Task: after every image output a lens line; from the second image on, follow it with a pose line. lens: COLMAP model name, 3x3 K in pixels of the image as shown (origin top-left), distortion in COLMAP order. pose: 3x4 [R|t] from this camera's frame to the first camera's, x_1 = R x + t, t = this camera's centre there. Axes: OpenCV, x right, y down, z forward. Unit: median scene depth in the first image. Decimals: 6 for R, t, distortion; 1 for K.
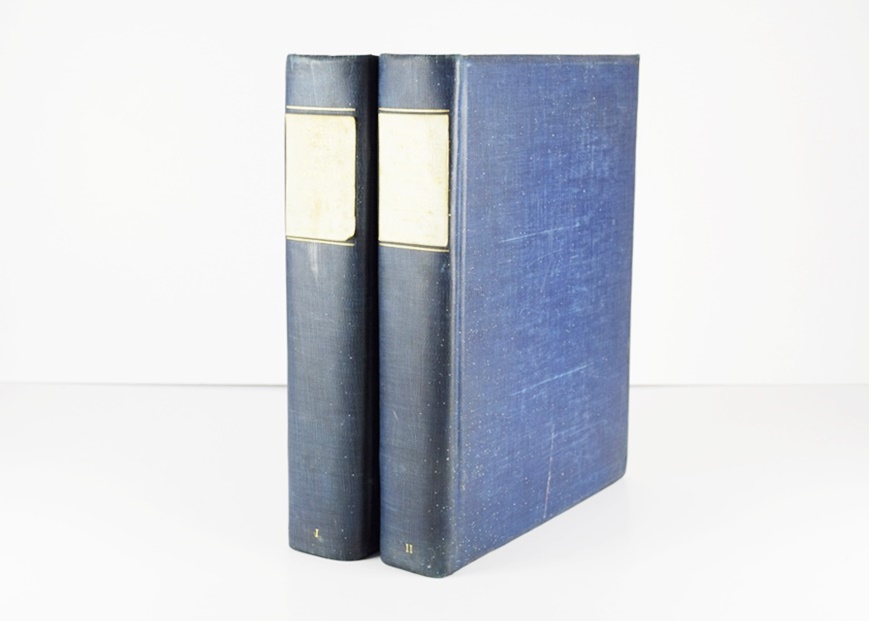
lens RADIAL K [[1230.2, 0, 434.5], [0, 1230.2, 310.5], [0, 0, 1]] dist [0.006844, 0.005000]
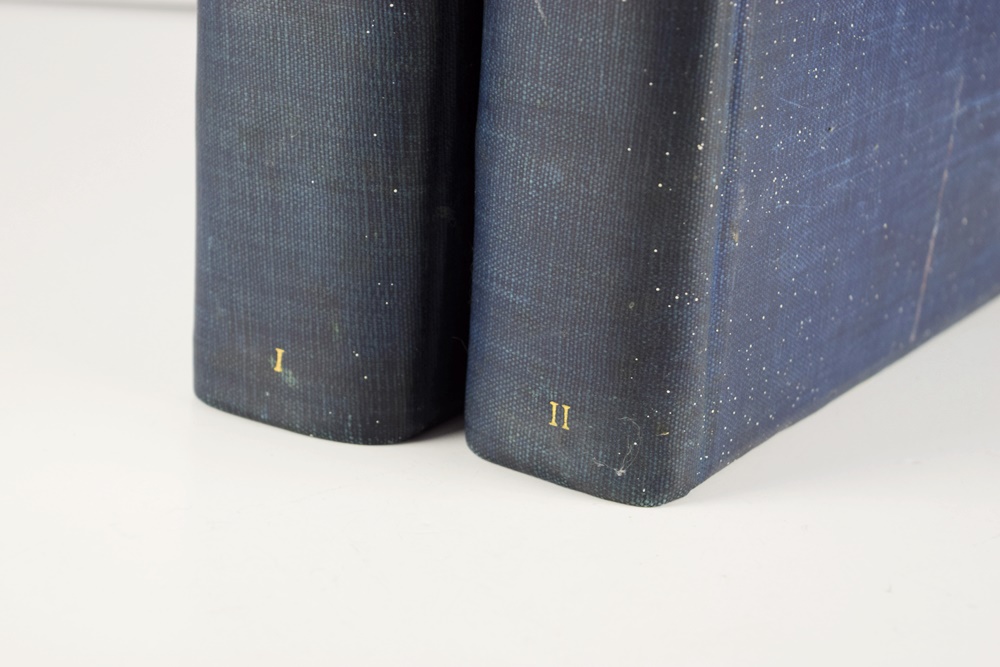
lens RADIAL K [[2302.6, 0, 500.0], [0, 2302.6, 333.5], [0, 0, 1]] dist [0.018353, 0.087338]
pose [[0.999100, 0.034901, 0.024097, -0.051026], [-0.038373, 0.985856, 0.163140, 0.068851], [-0.018063, -0.163918, 0.986309, 0.380163]]
